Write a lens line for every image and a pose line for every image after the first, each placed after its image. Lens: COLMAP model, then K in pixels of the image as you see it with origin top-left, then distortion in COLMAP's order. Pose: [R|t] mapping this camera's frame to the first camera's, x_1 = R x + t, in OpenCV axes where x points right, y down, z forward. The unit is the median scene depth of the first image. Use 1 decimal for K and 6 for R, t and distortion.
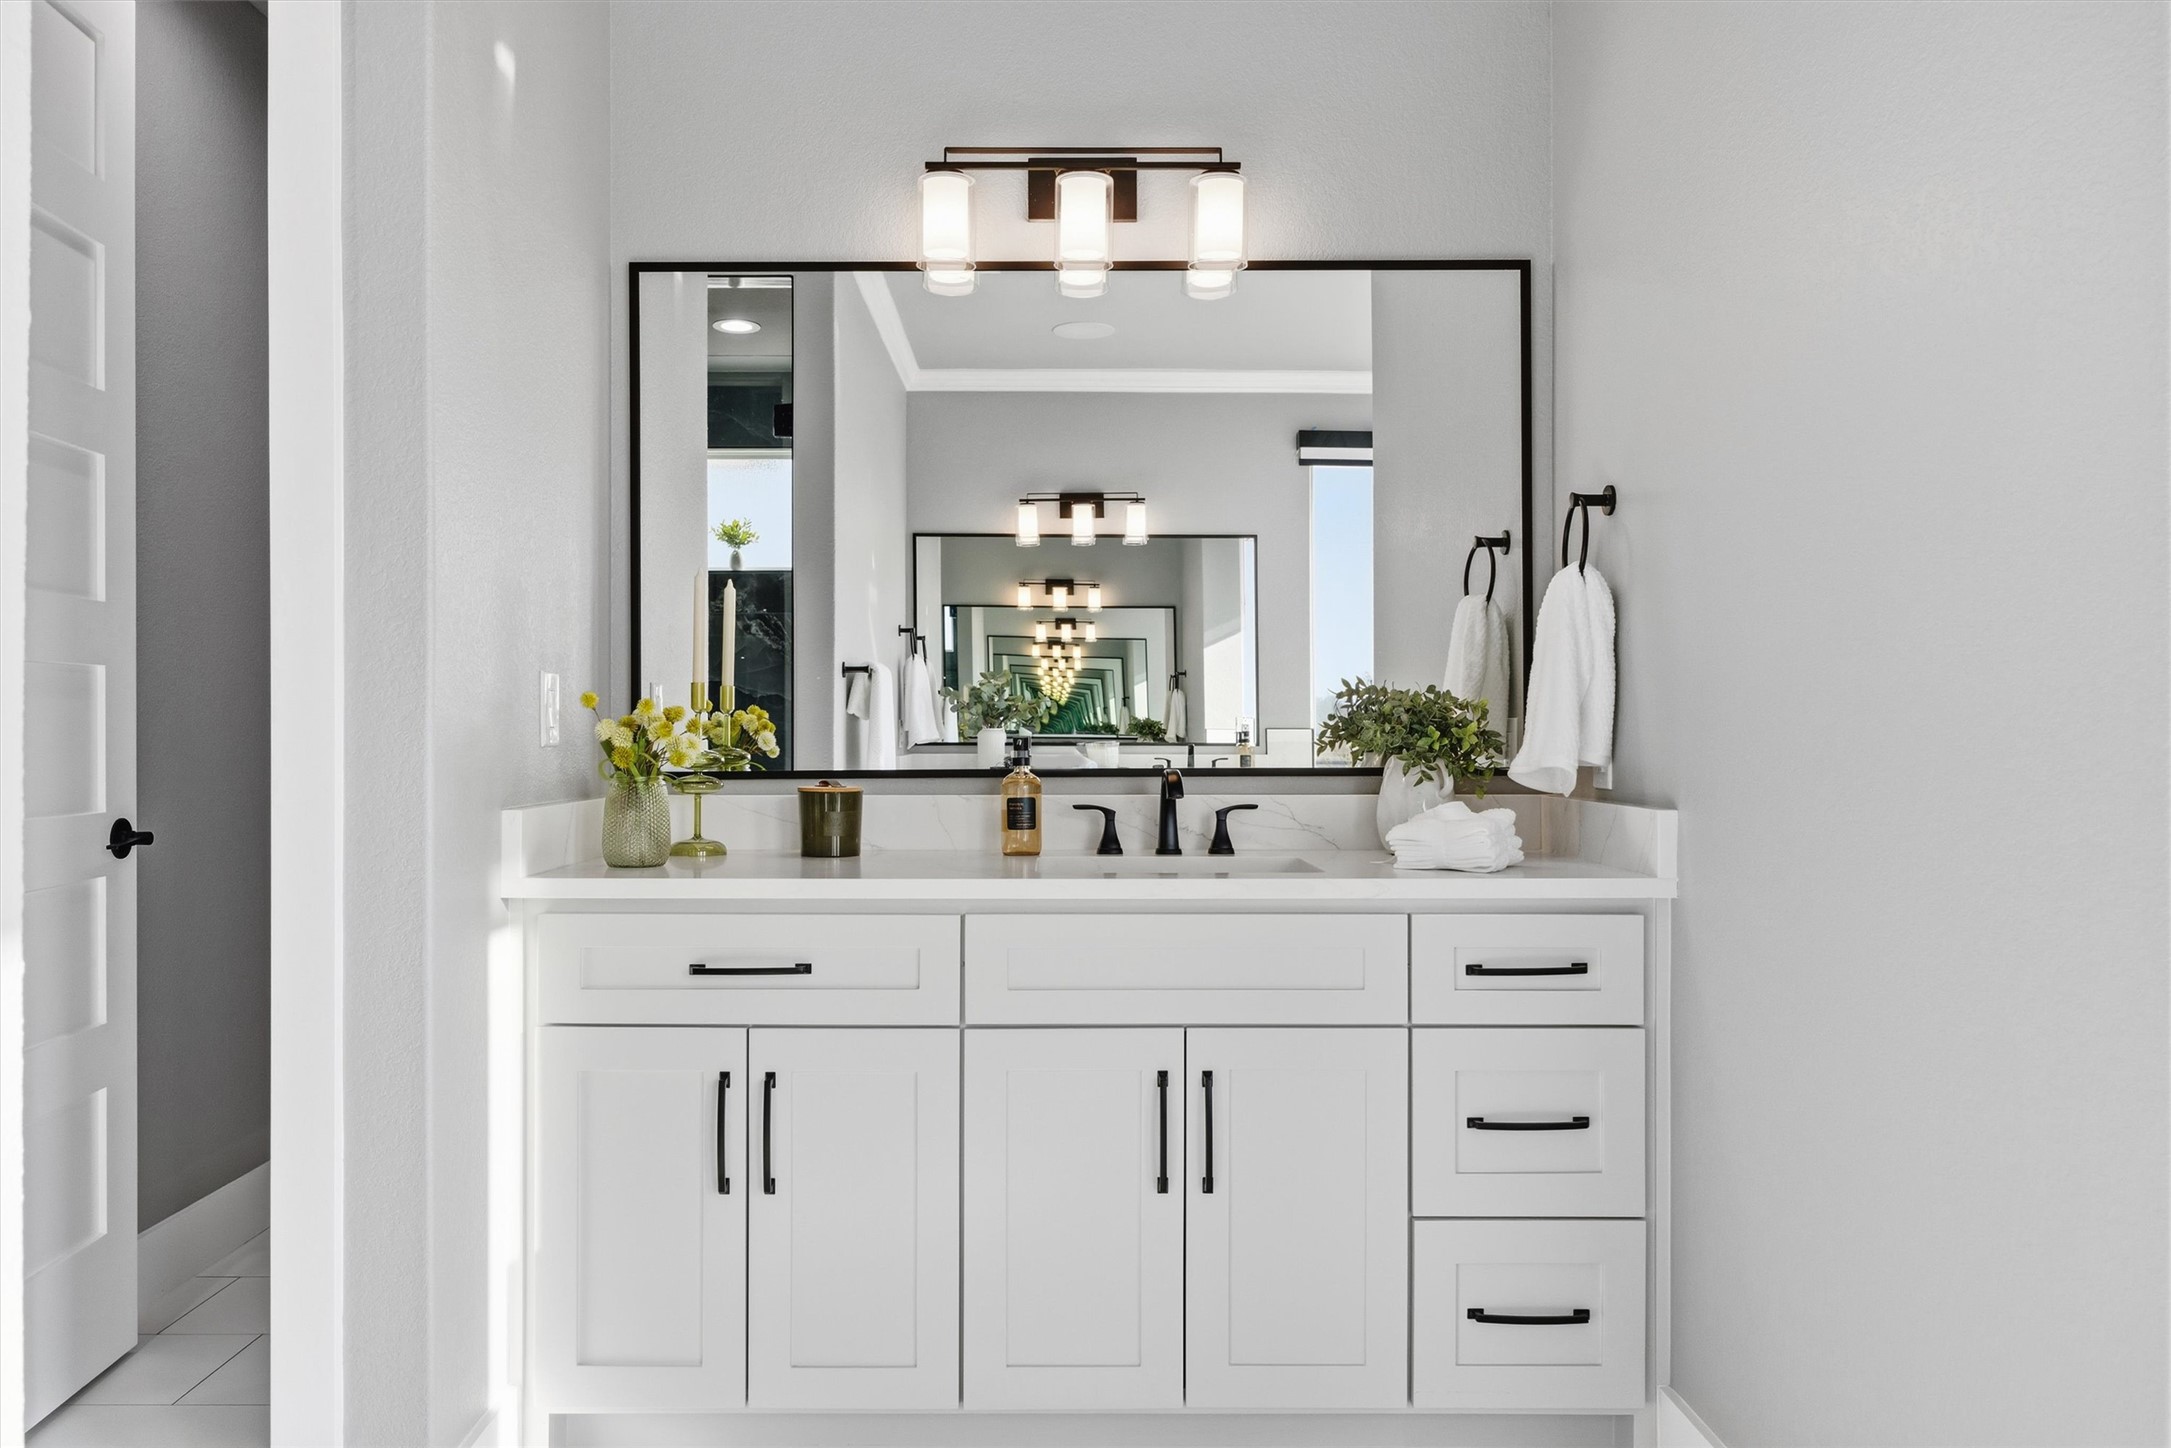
lens RADIAL K [[1474.2, 0, 1034.5], [0, 1474.2, 757.5], [0, 0, 1]] dist [-0.007025, -0.001071]
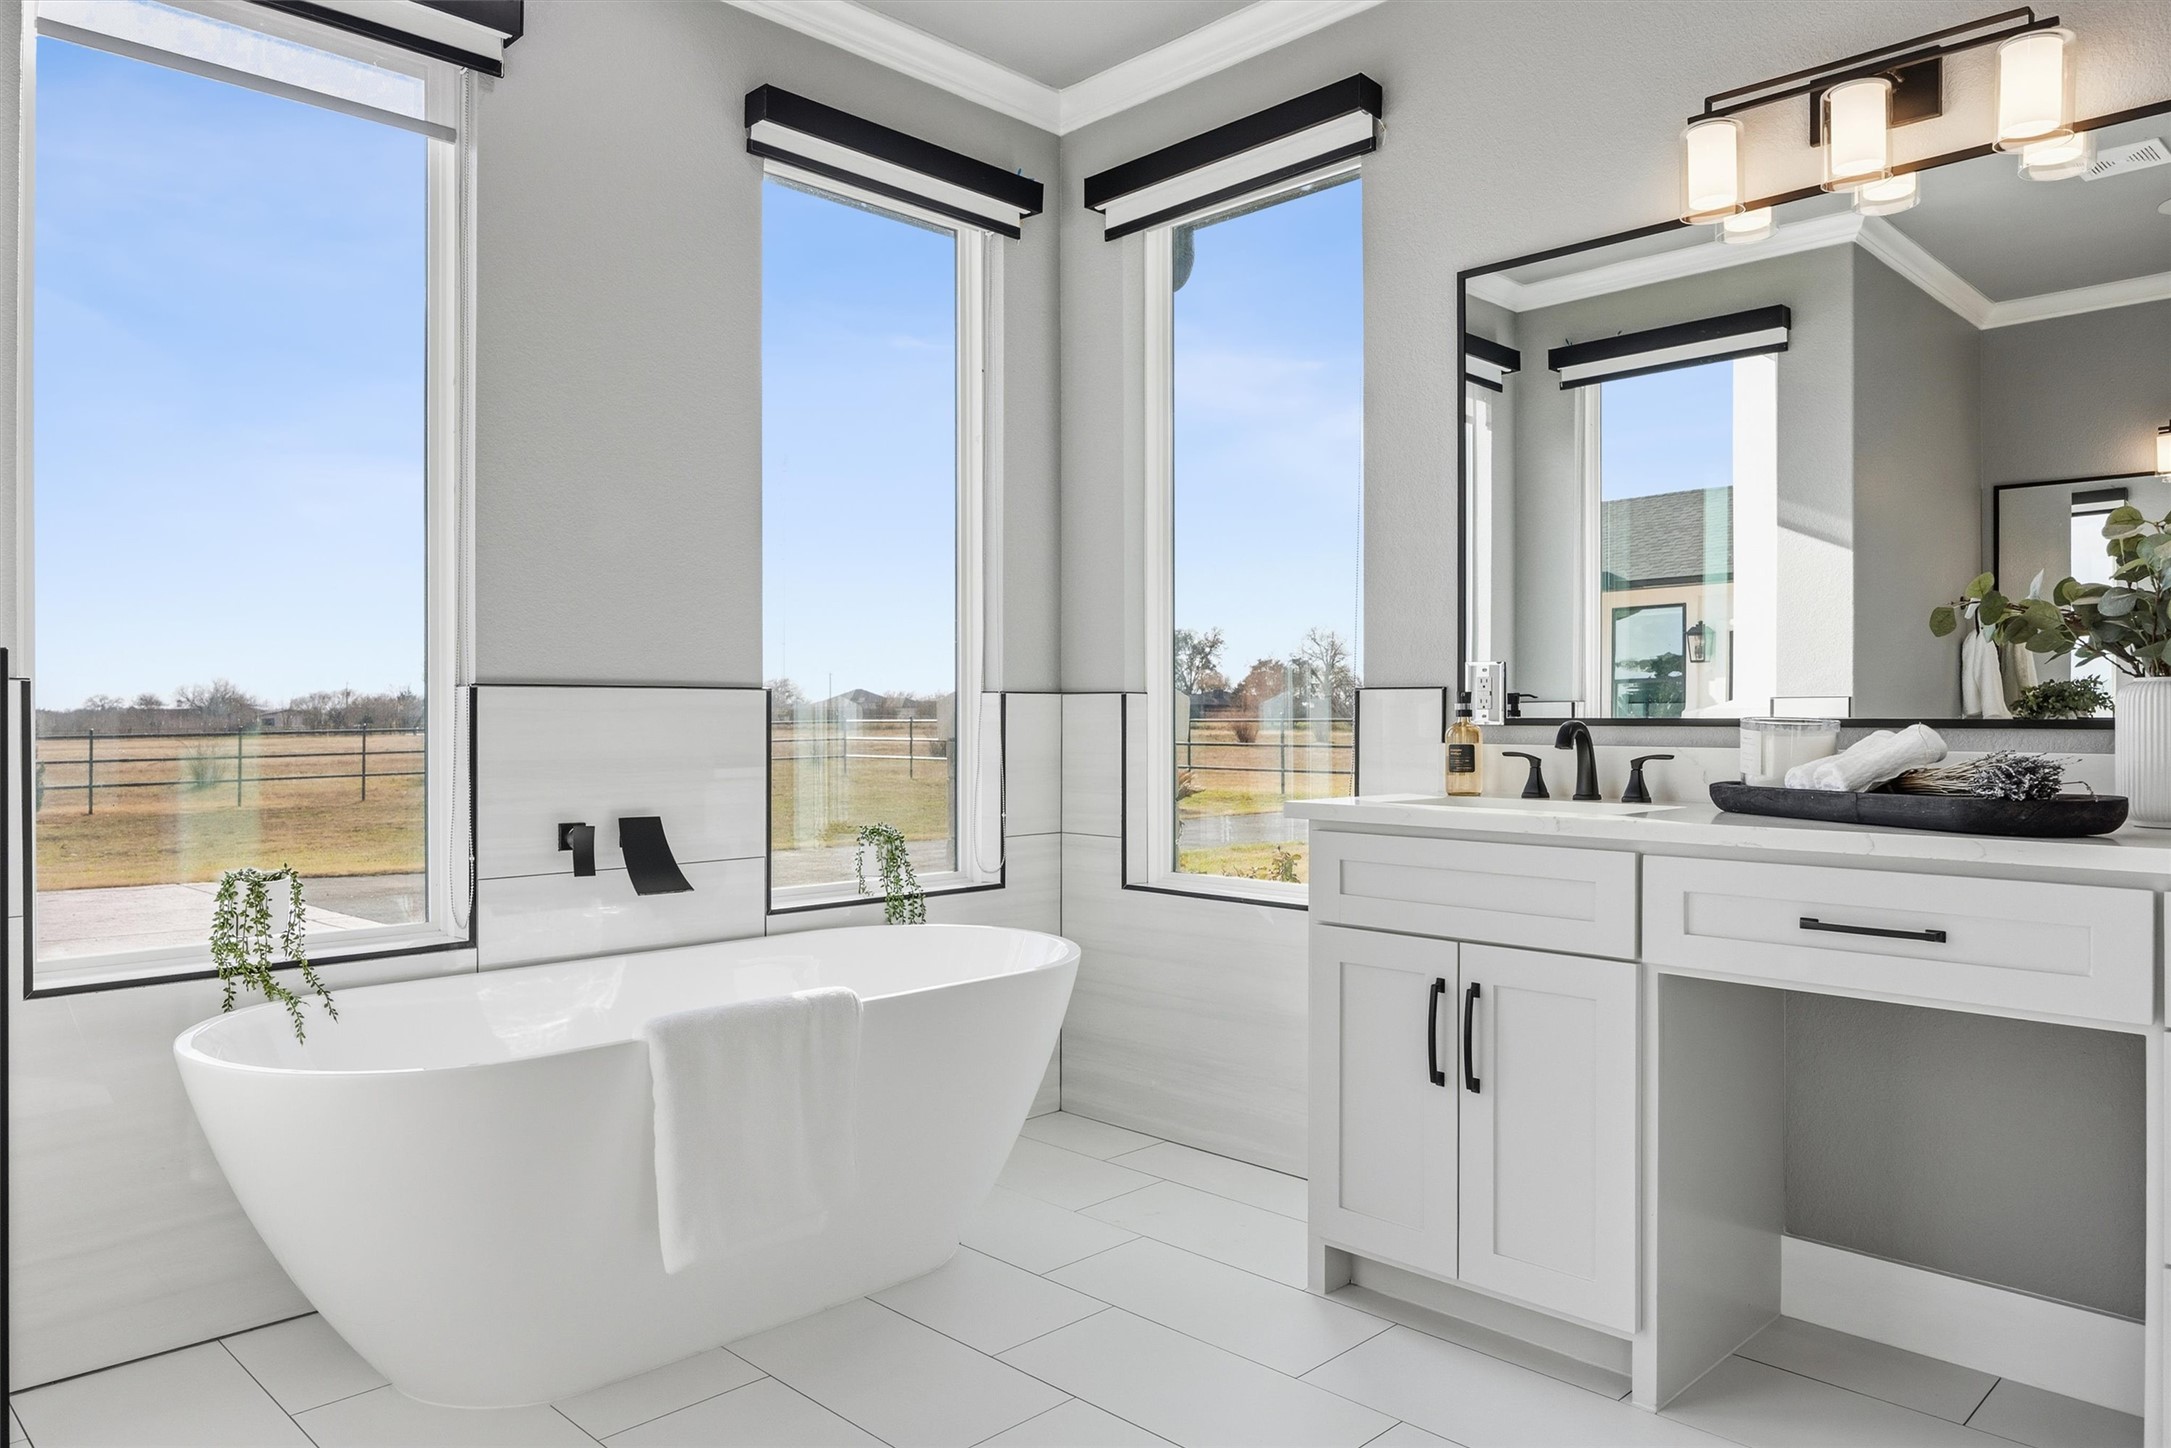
lens RADIAL K [[1474.2, 0, 1103.8], [0, 1474.2, 721.4], [0, 0, 1]] dist [-0.007025, -0.001071]
pose [[0.715421, 0.003264, -0.698686, 0.410080], [0.005877, 0.999926, 0.010689, -0.003481], [0.698669, -0.011753, 0.715349, -0.012456]]
